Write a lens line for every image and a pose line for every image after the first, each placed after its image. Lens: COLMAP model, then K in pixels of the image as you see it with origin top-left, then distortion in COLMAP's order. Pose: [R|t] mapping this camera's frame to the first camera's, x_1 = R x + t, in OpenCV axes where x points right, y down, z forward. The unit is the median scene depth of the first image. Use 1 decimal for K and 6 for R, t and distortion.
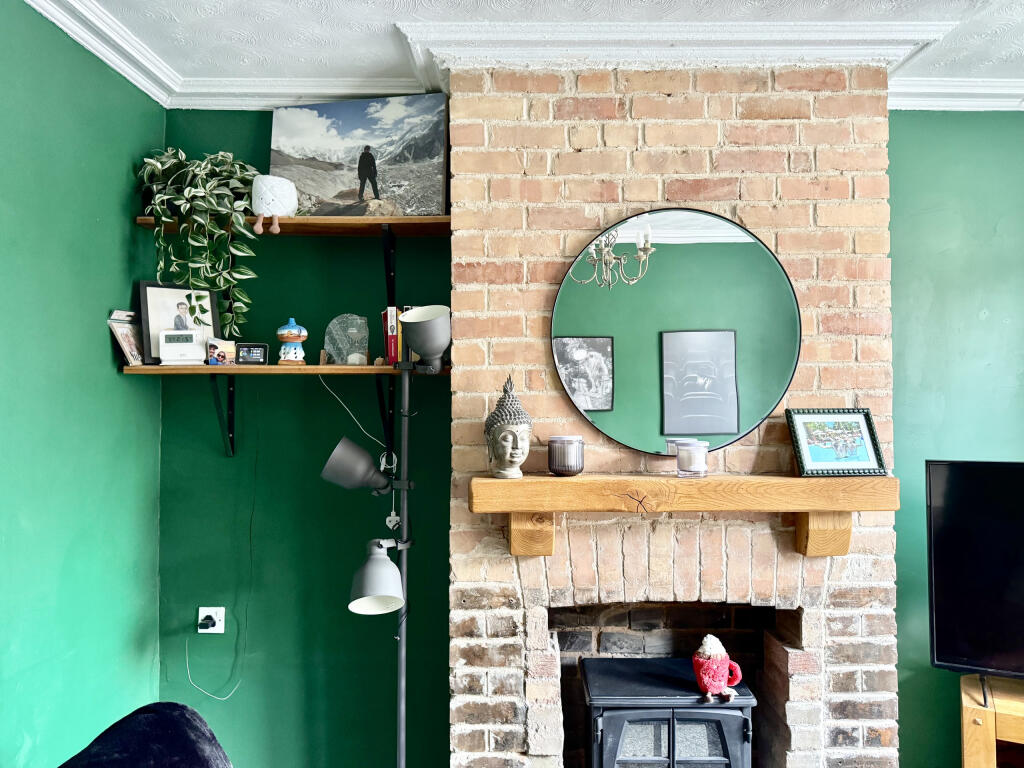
lens RADIAL K [[716.1, 0, 512.0], [0, 716.1, 384.0], [0, 0, 1]] dist [0.097282, -0.142430]
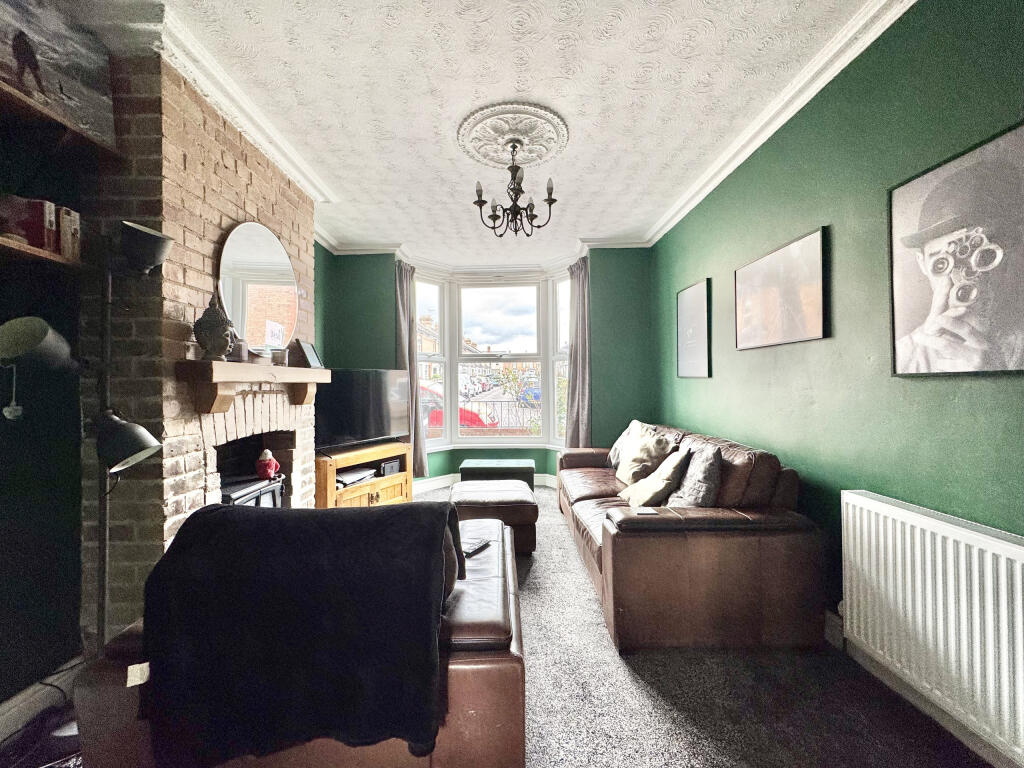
lens RADIAL K [[404.7, 0, 508.5], [0, 404.7, 381.9], [0, 0, 1]] dist [-0.000546, 0.000253]
pose [[-0.003122, 0.010253, 0.999943, -0.828312], [-0.013854, 0.999851, -0.010295, 0.165894], [-0.999899, -0.013885, -0.002980, 0.356282]]
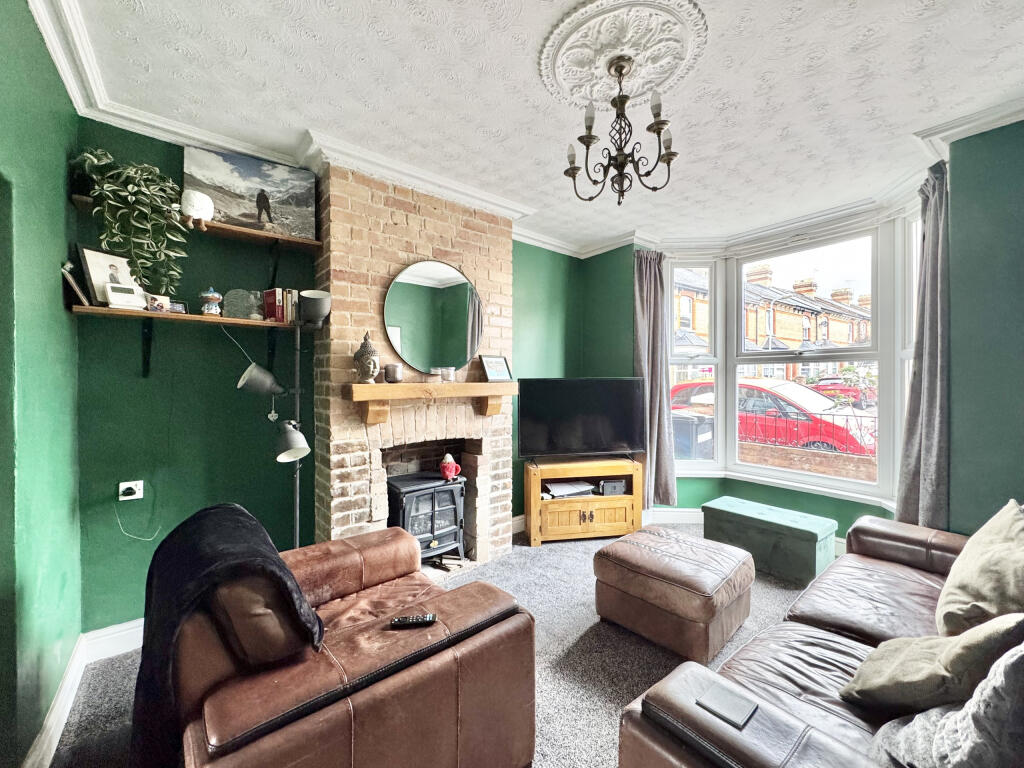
lens RADIAL K [[417.7, 0, 512.0], [0, 417.7, 384.0], [0, 0, 1]] dist [-0.000958, 0.000312]
pose [[0.770407, -0.003700, 0.637541, -0.406623], [-0.017591, 0.999479, 0.027057, 0.088763], [-0.637309, -0.032060, 0.769941, -0.125417]]
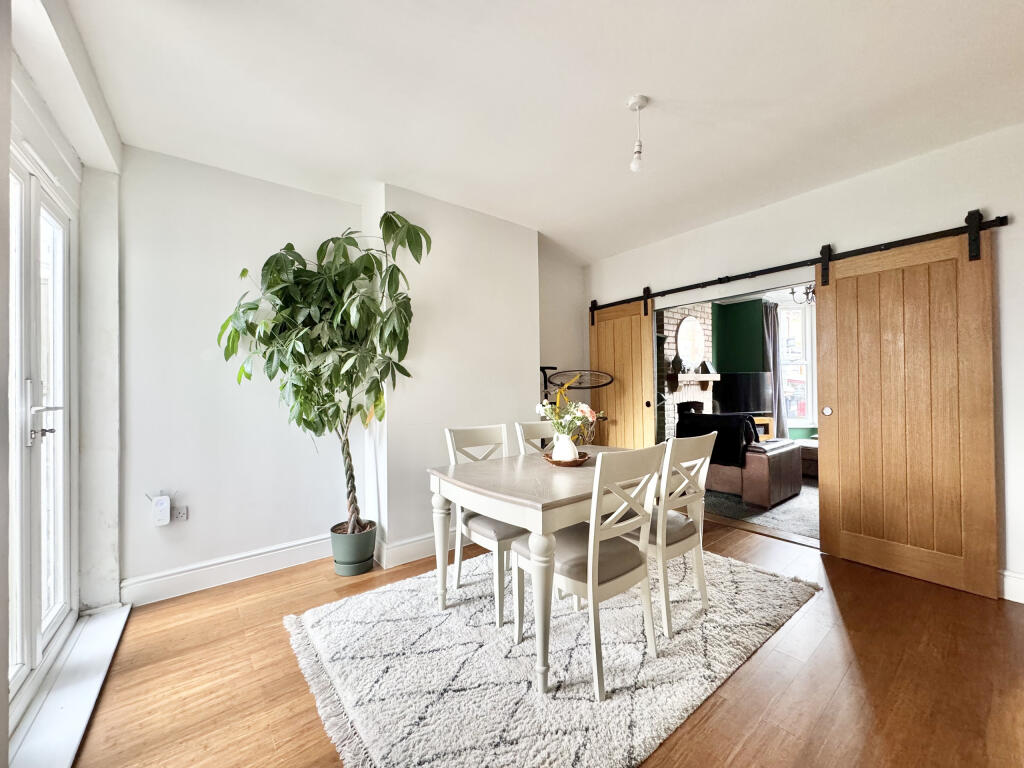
lens RADIAL K [[417.7, 0, 512.0], [0, 417.7, 384.0], [0, 0, 1]] dist [-0.000958, 0.000312]
pose [[0.780303, -0.005961, 0.625373, -2.359377], [-0.003120, 0.999905, 0.013425, 0.153915], [-0.625394, -0.012427, 0.780210, -0.386360]]
